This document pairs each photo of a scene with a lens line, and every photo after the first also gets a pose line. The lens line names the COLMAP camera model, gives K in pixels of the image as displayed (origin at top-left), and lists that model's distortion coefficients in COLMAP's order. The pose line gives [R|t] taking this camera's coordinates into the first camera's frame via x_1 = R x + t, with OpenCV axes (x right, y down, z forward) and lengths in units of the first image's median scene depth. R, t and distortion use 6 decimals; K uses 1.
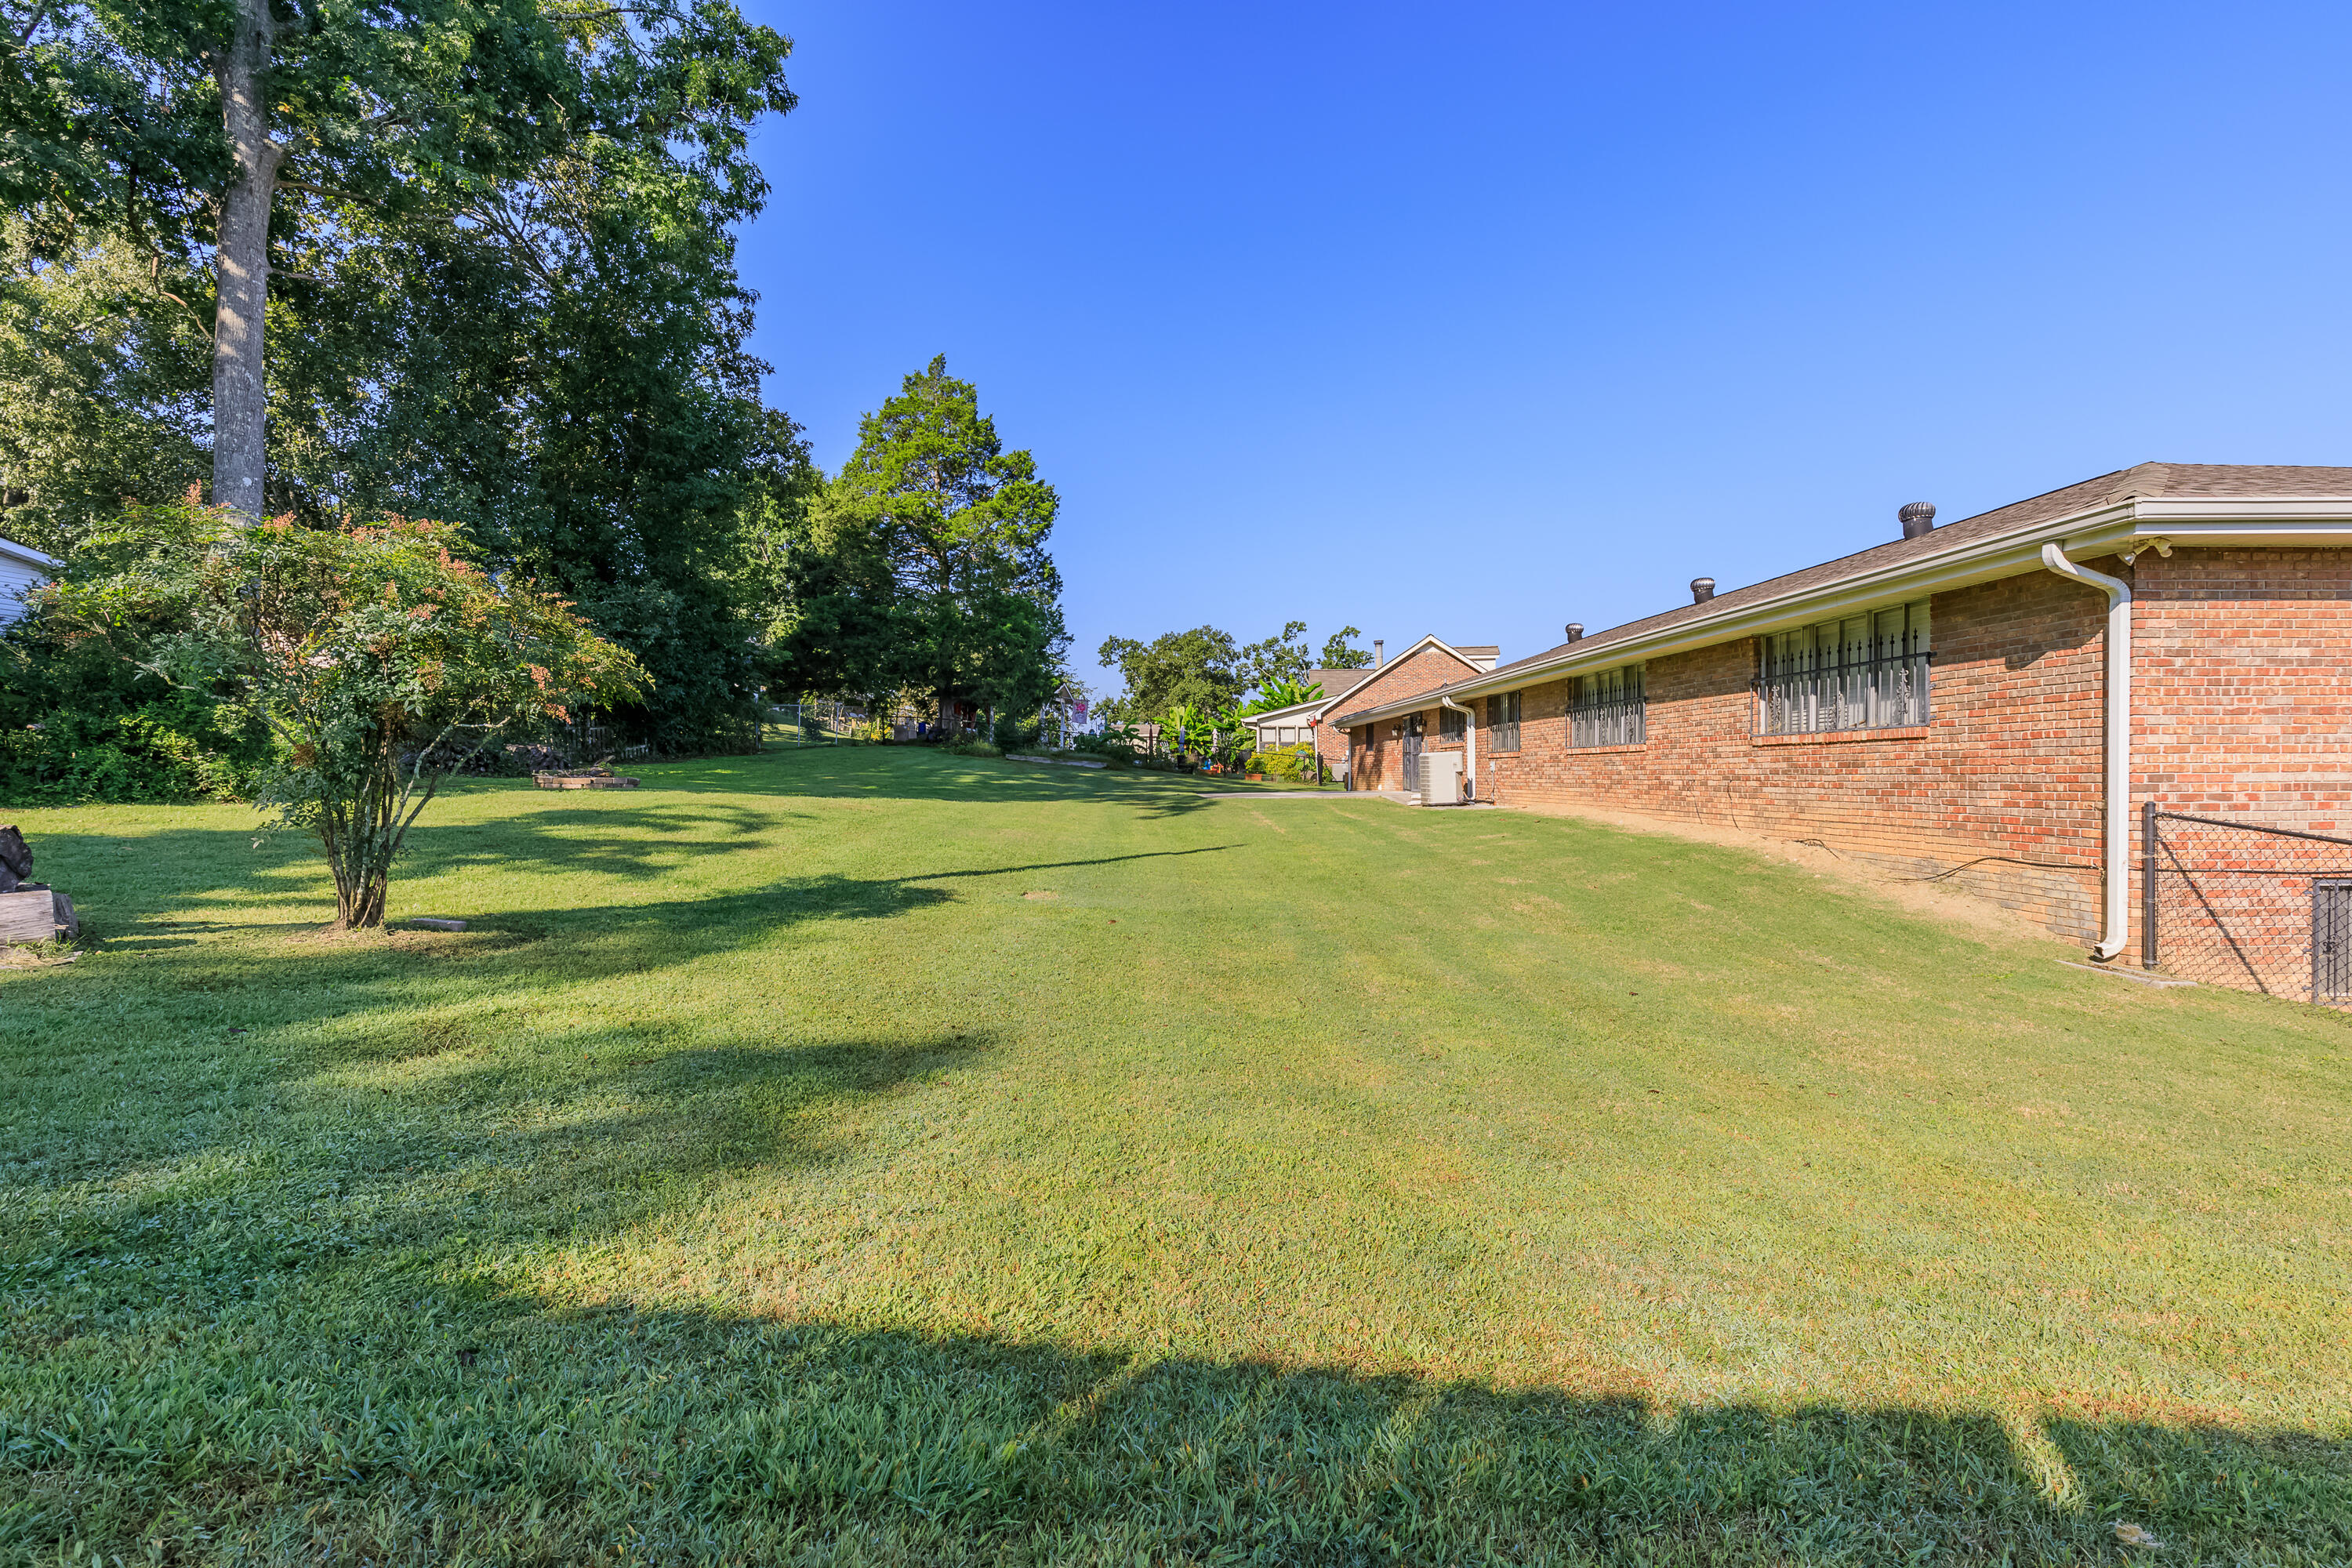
lens RADIAL K [[1060.3, 0, 1176.0], [0, 1060.3, 784.0], [0, 0, 1]] dist [0.008842, -0.000076]
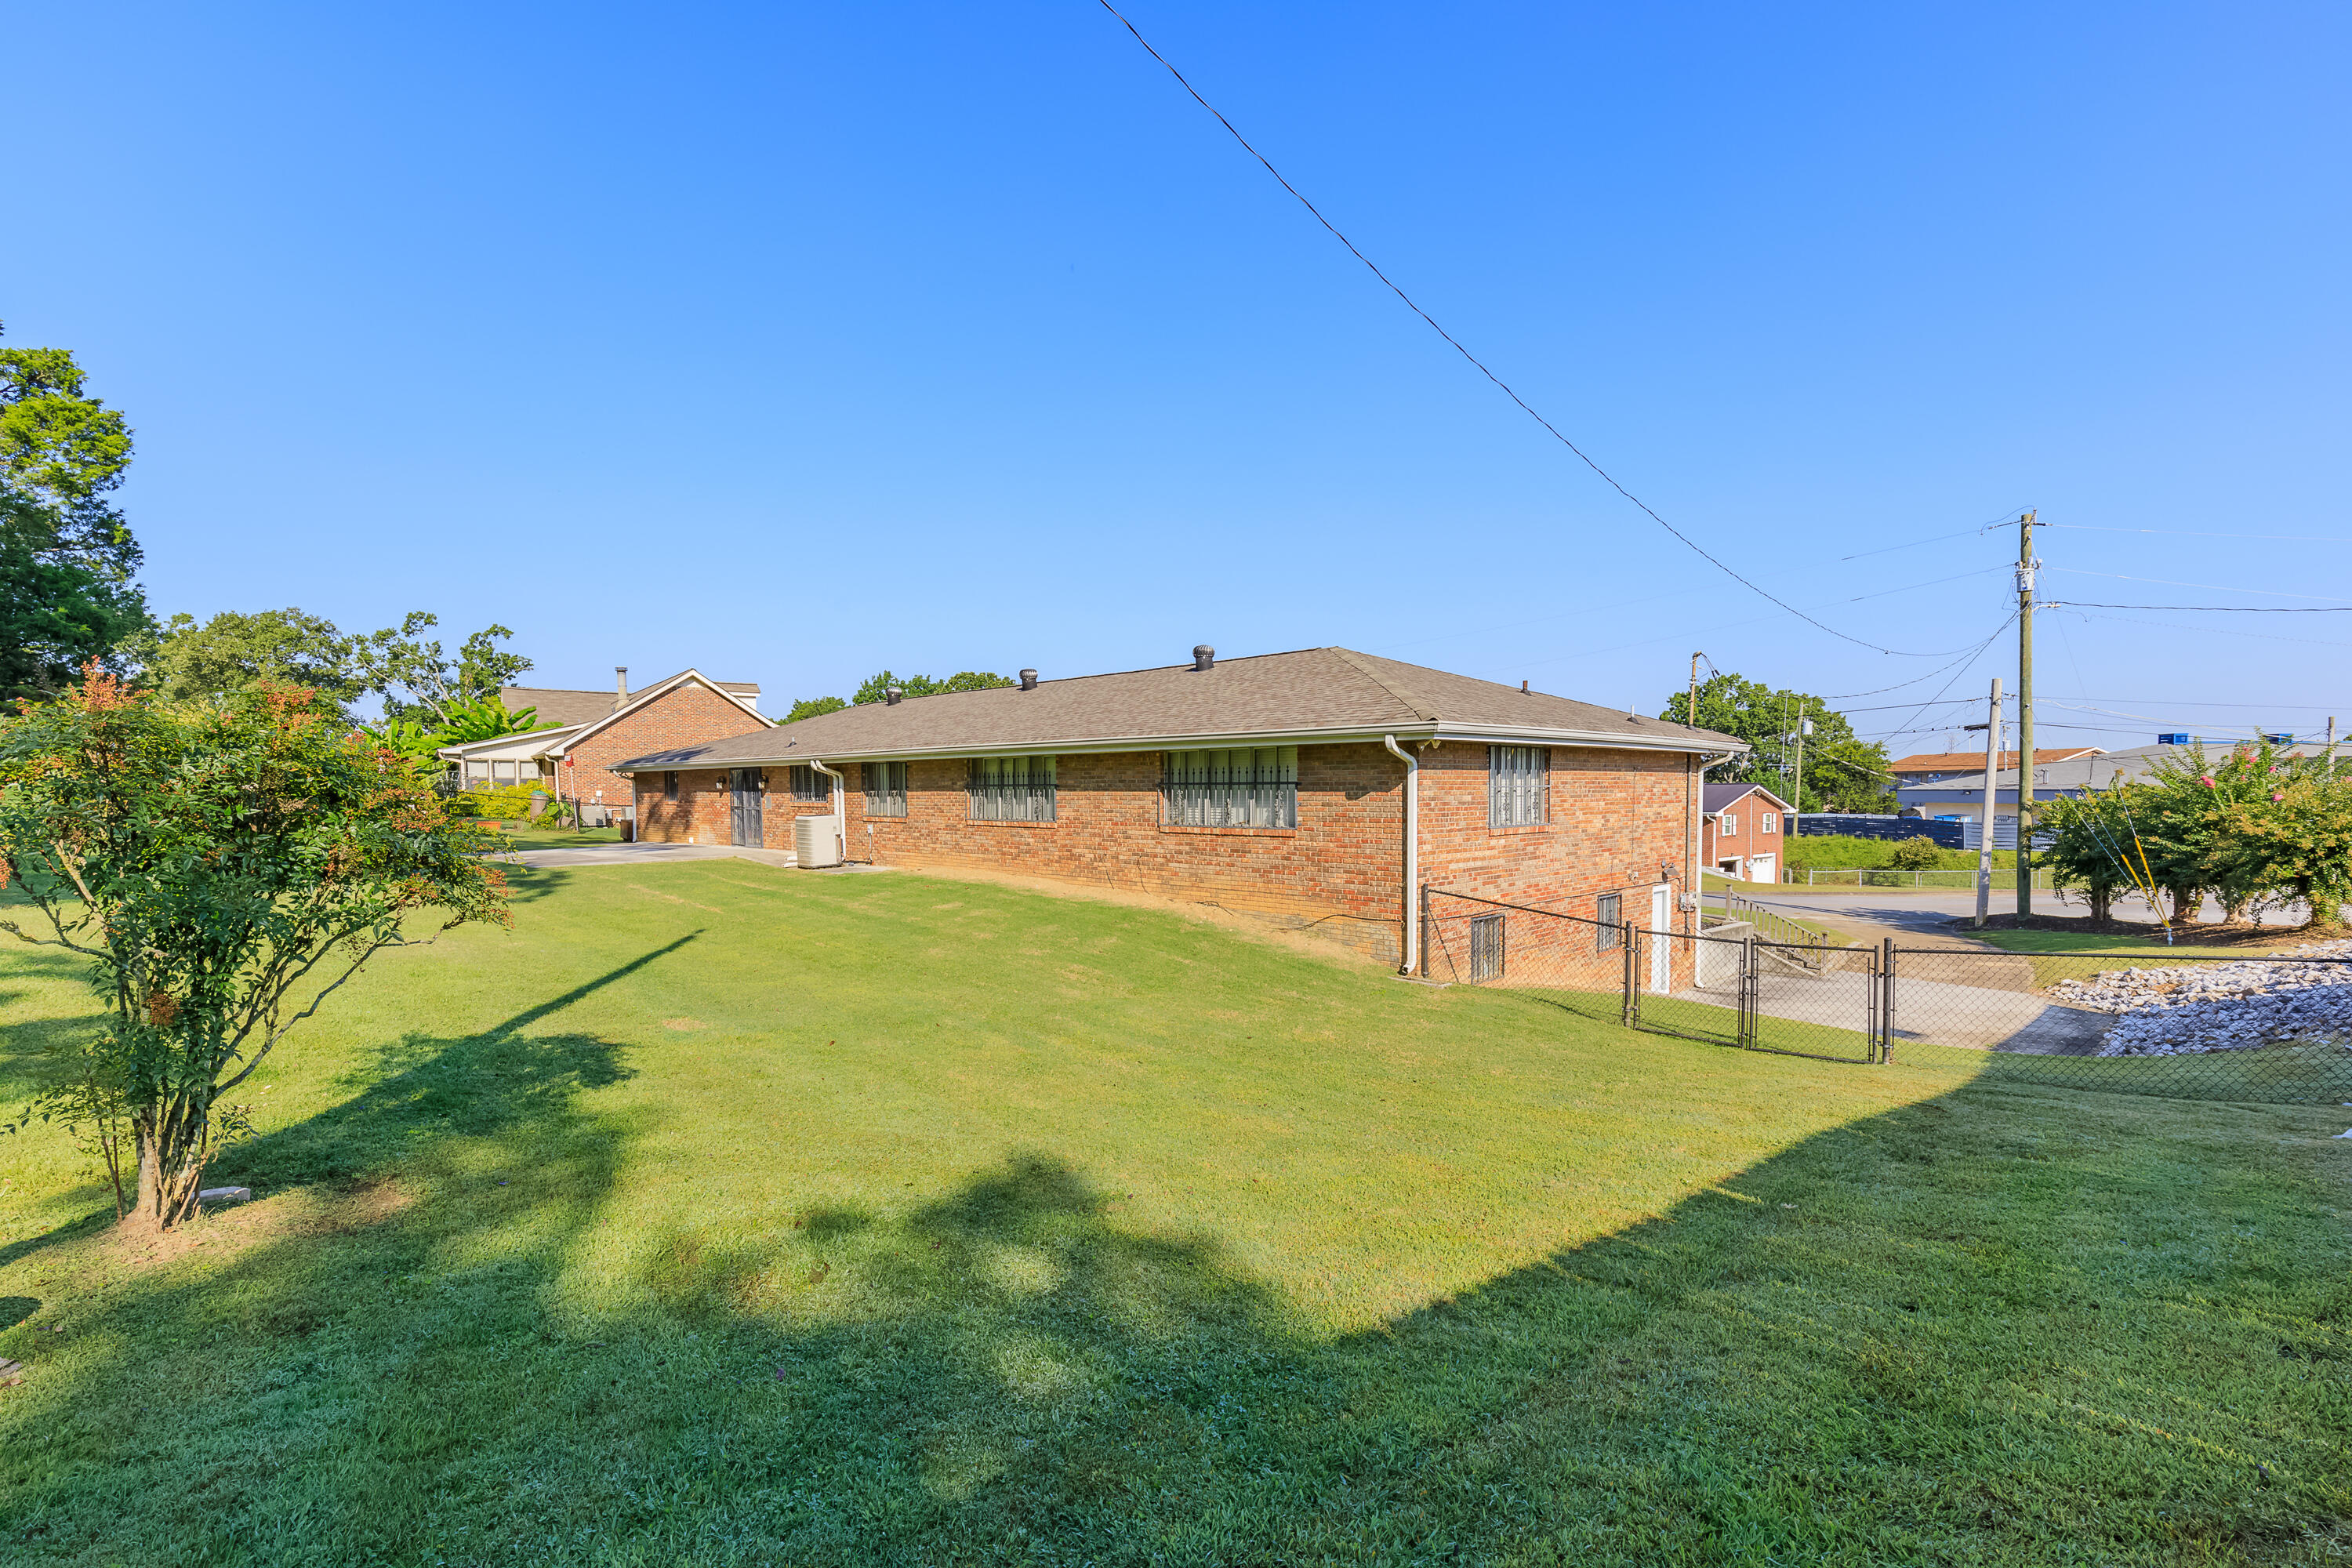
lens RADIAL K [[1087.4, 0, 1169.5], [0, 1087.4, 818.9], [0, 0, 1]] dist [0.004952, 0.000198]
pose [[0.735399, -0.017992, 0.677396, -0.382226], [0.006883, 0.999794, 0.019083, -0.078252], [-0.677600, -0.009371, 0.735371, -0.025329]]
